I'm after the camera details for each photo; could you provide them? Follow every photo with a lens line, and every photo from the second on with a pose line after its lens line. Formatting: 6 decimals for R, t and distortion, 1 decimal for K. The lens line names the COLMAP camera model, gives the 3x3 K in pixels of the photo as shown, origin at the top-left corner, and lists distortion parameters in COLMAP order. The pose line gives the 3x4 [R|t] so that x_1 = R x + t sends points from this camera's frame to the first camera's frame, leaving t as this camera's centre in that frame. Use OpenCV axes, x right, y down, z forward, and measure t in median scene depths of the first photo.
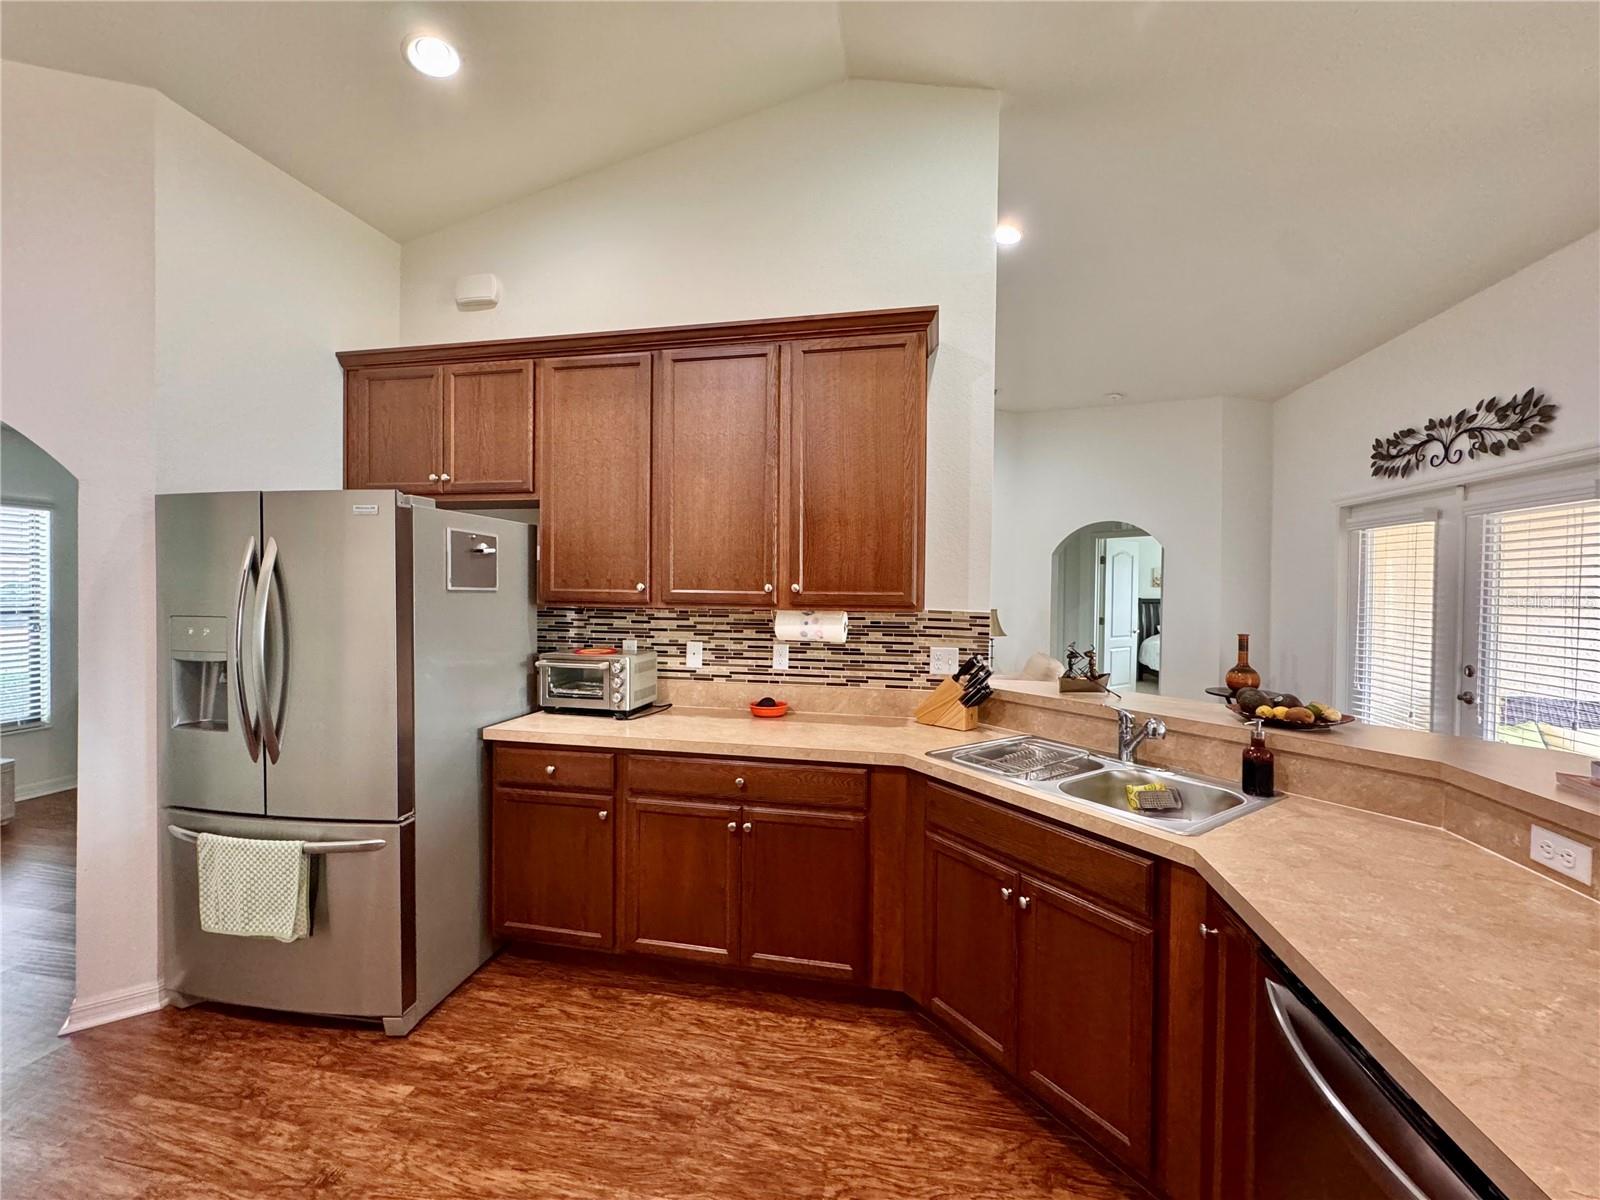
lens RADIAL K [[646.6, 0, 799.5], [0, 646.6, 599.4], [0, 0, 1]] dist [-0.000926, -0.000104]
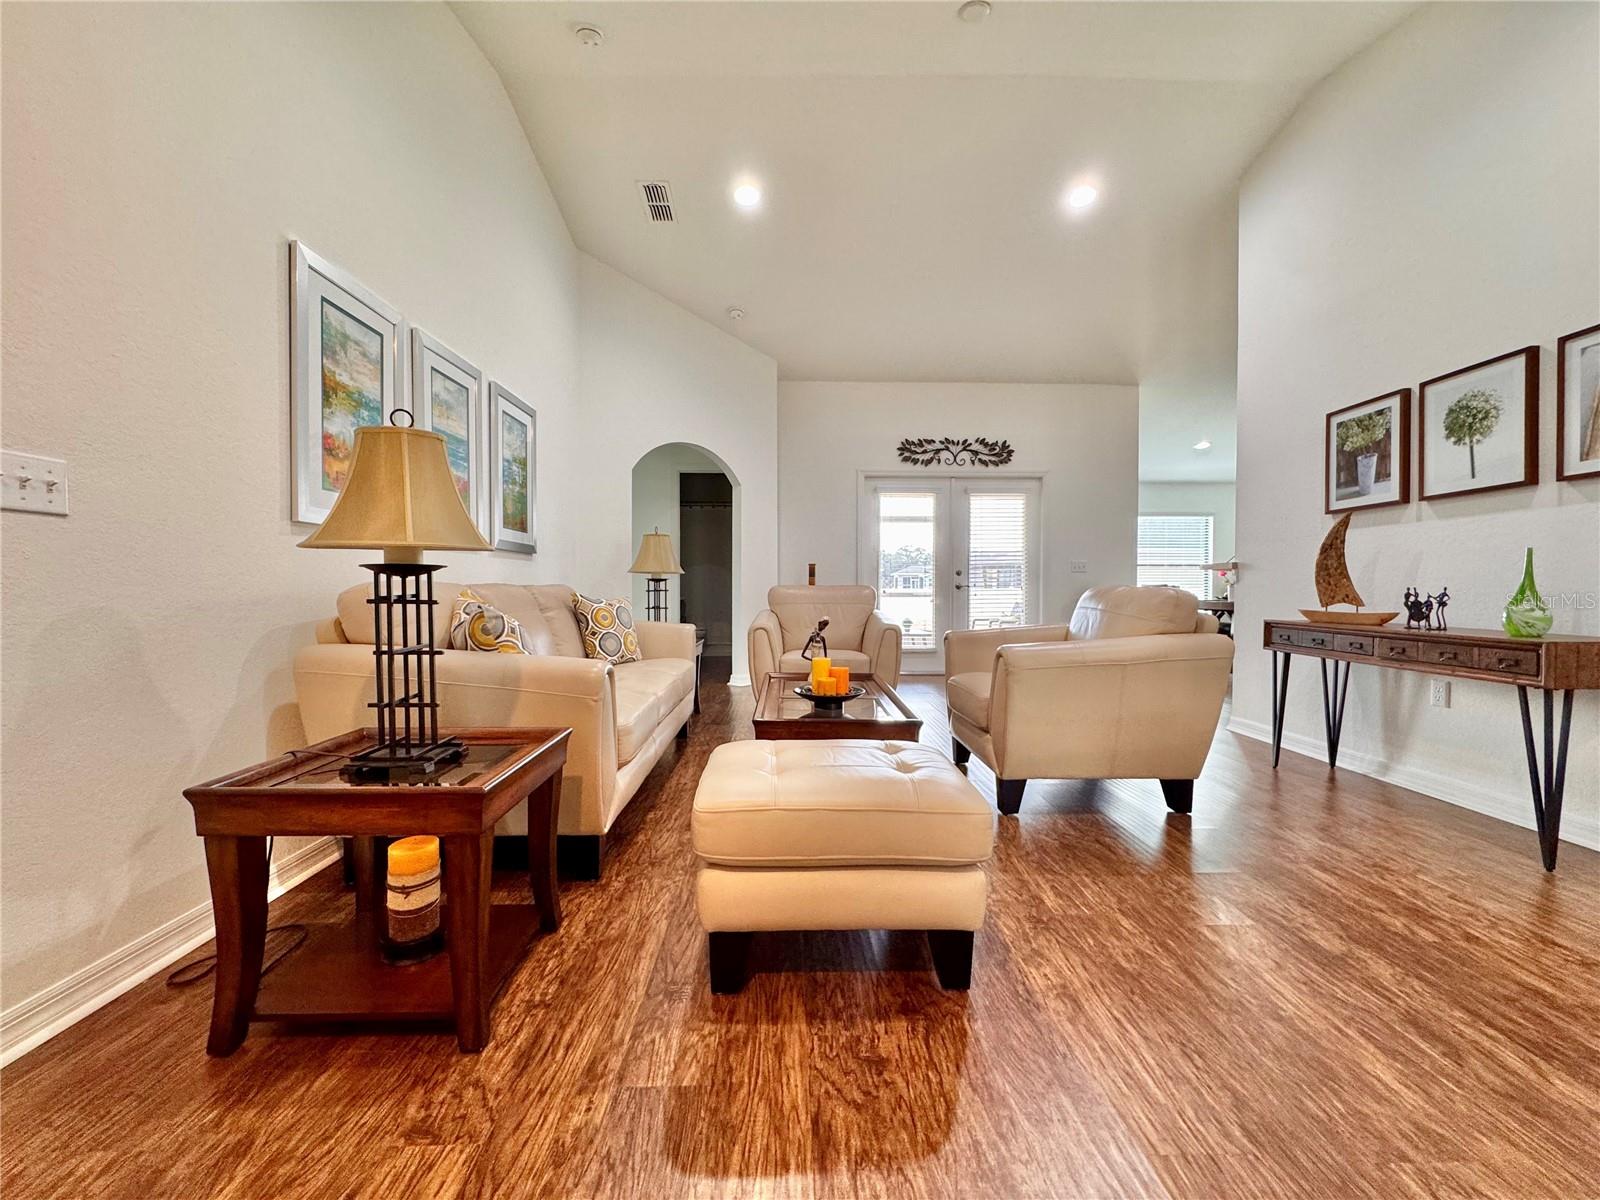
lens RADIAL K [[646.6, 0, 801.6], [0, 646.6, 595.7], [0, 0, 1]] dist [-0.000926, -0.000104]
pose [[-0.218395, -0.020464, 0.975646, -0.728958], [0.011258, 0.999661, 0.023488, 0.120851], [-0.975796, 0.016114, -0.218090, 1.778823]]
